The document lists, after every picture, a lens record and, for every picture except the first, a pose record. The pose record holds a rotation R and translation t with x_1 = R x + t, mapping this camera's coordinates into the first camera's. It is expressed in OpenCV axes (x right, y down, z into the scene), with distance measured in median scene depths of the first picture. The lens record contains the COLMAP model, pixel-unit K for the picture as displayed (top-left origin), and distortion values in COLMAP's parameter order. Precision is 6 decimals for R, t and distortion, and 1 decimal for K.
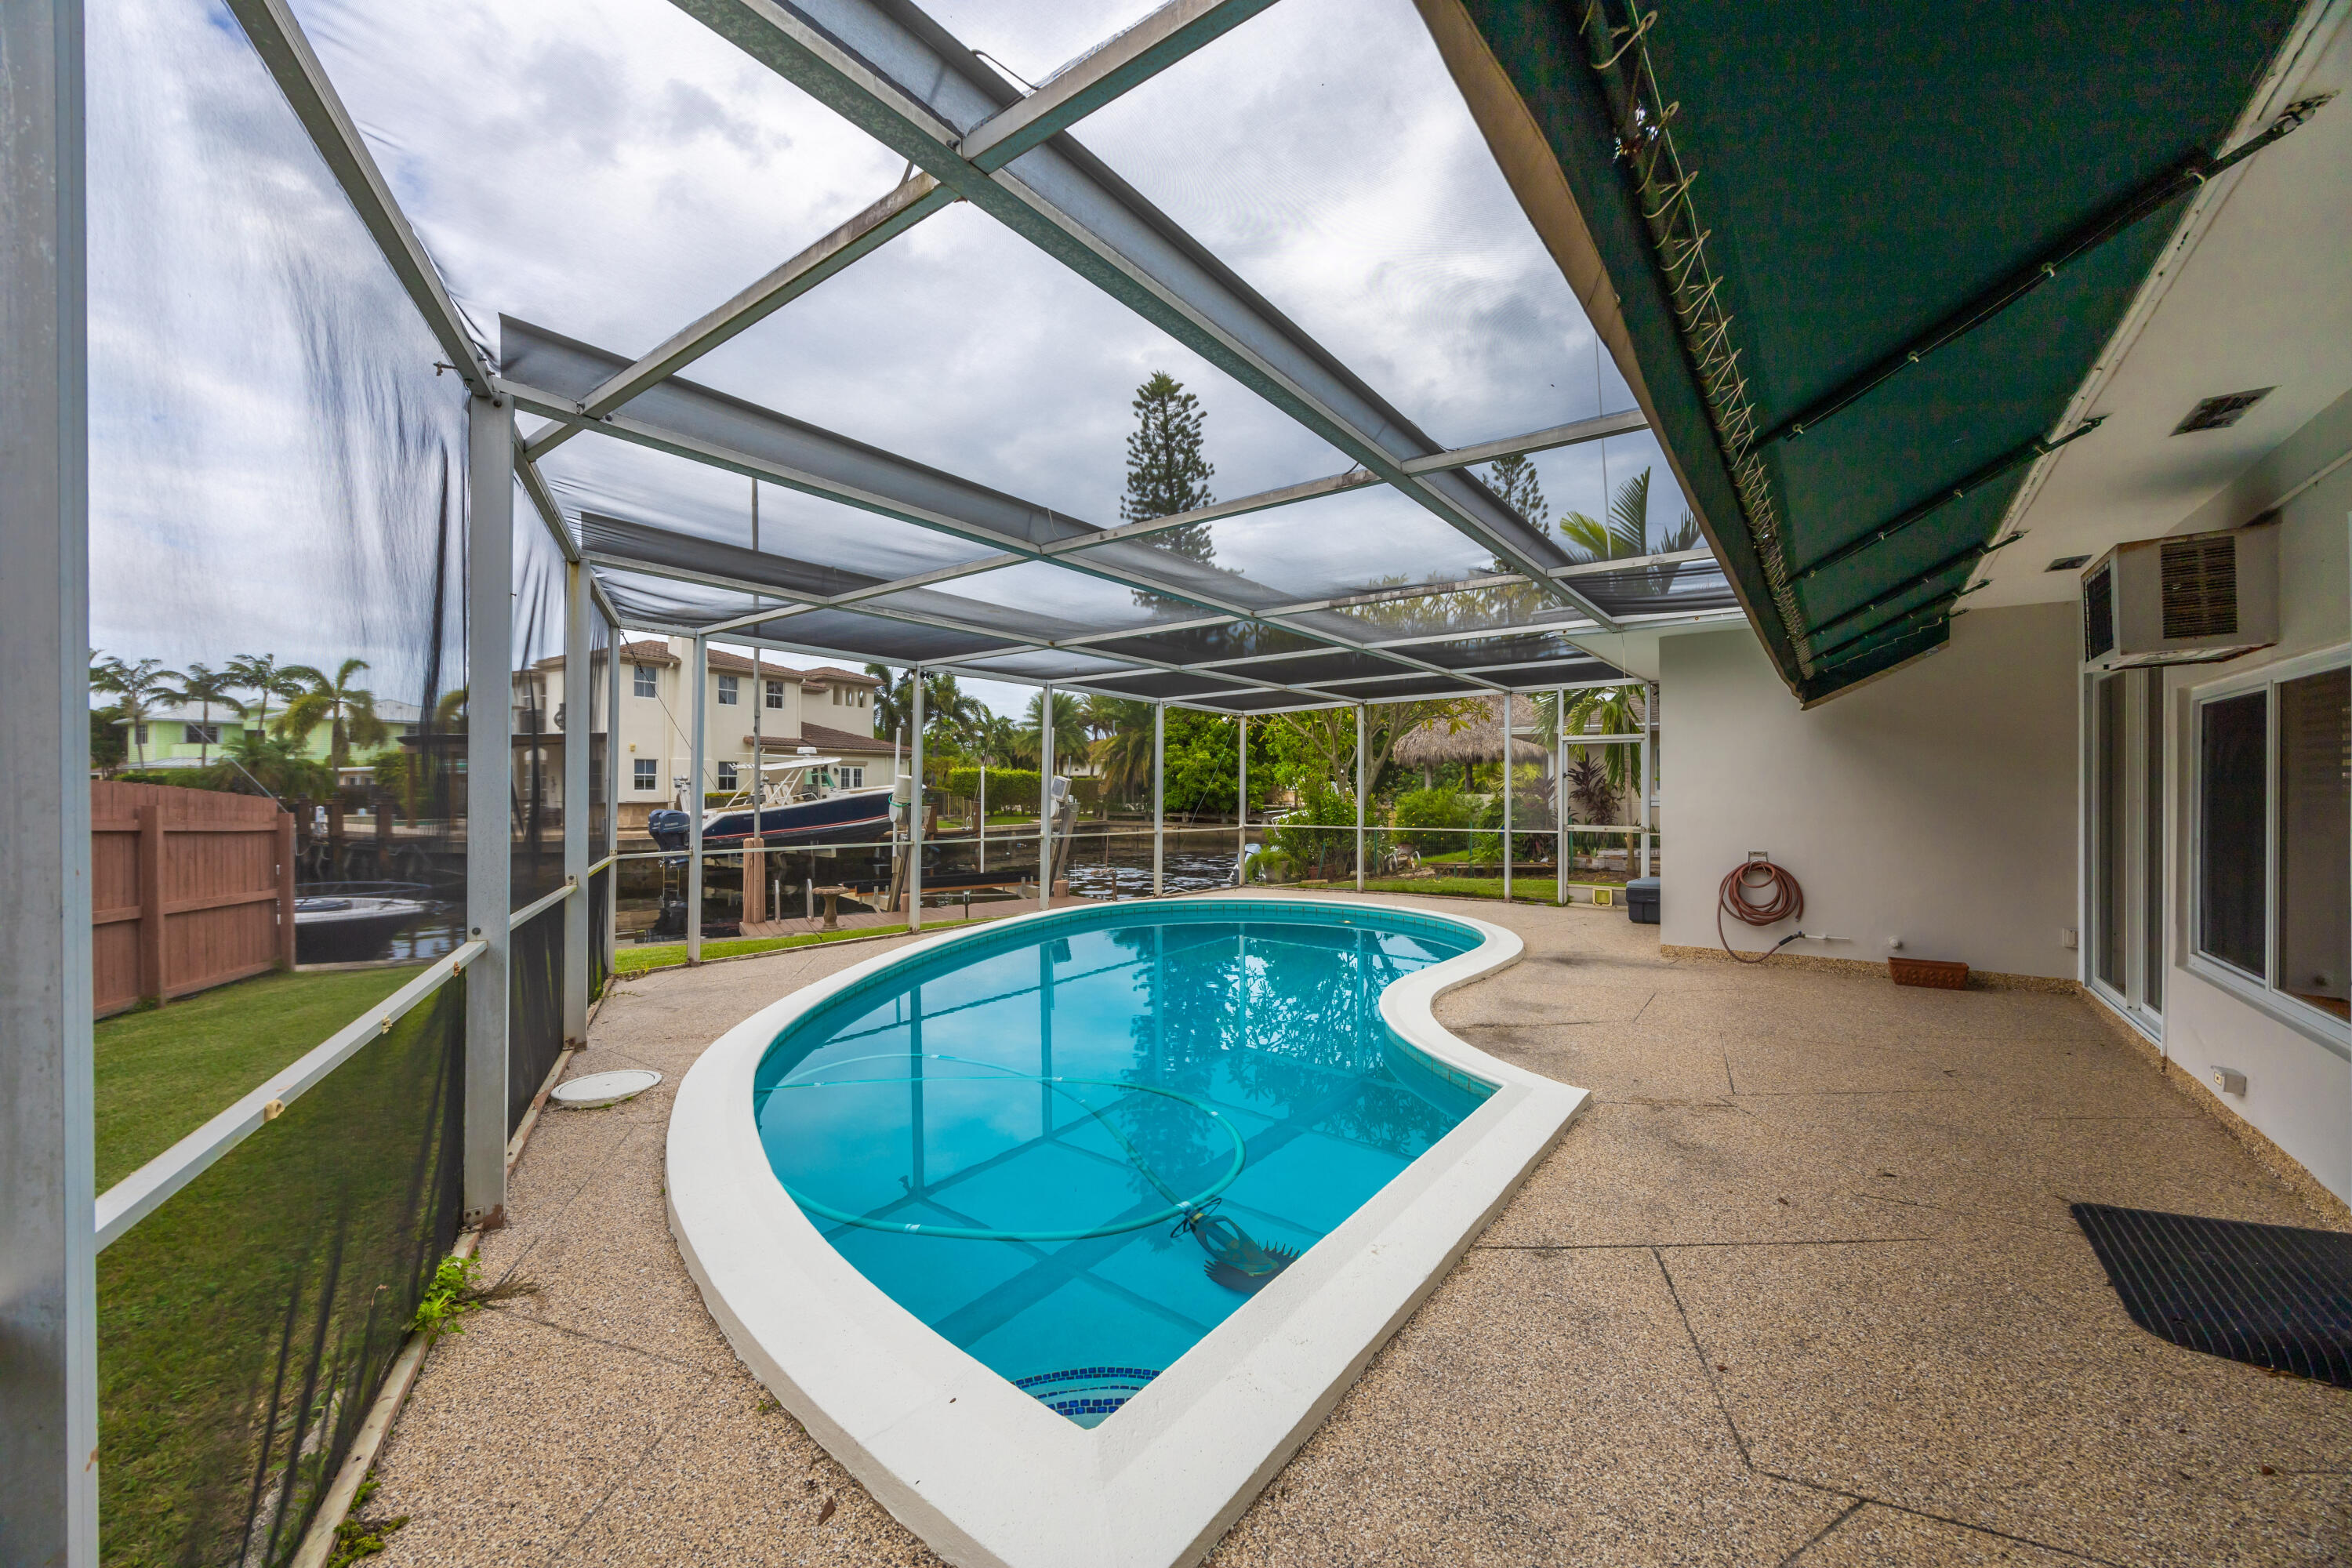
lens RADIAL K [[903.2, 0, 1168.6], [0, 903.2, 778.3], [0, 0, 1]] dist [-0.000891, -0.000098]
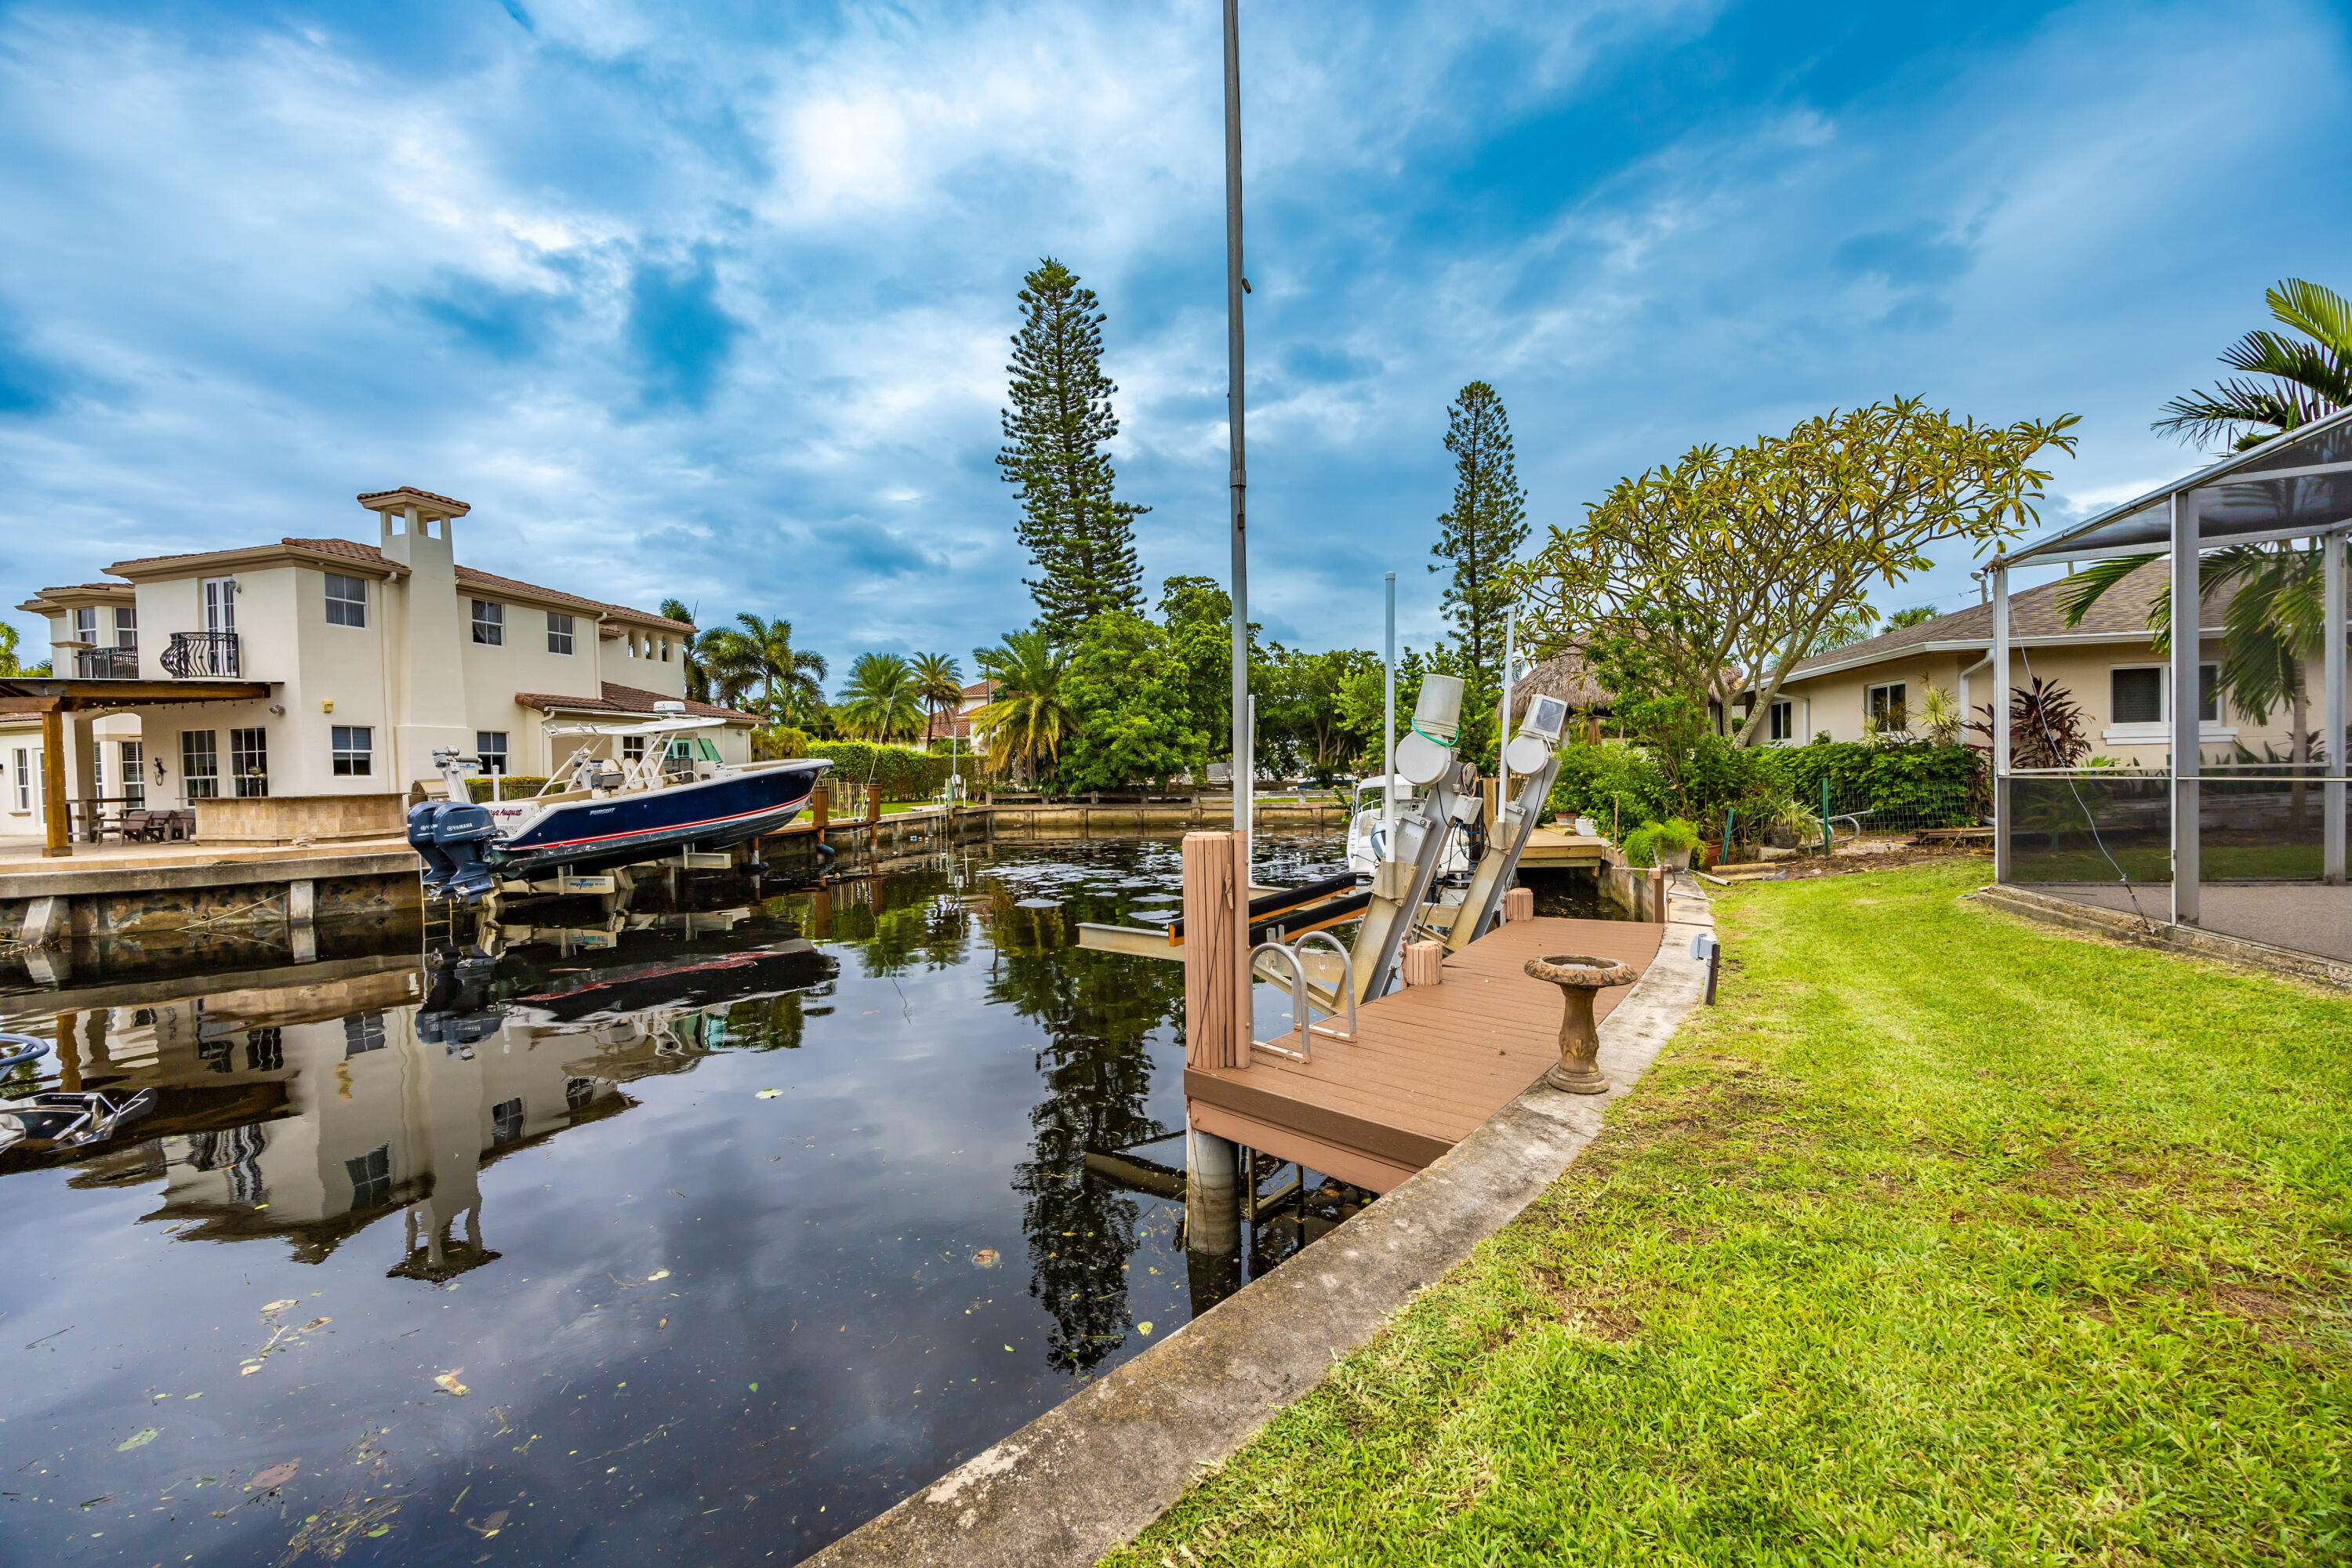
lens RADIAL K [[903.2, 0, 1182.6], [0, 903.2, 786.0], [0, 0, 1]] dist [-0.000891, -0.000098]
pose [[0.957184, -0.028780, 0.288045, -0.183850], [0.021366, 0.999355, 0.028853, 0.012142], [-0.288690, -0.021463, 0.957182, 0.208175]]
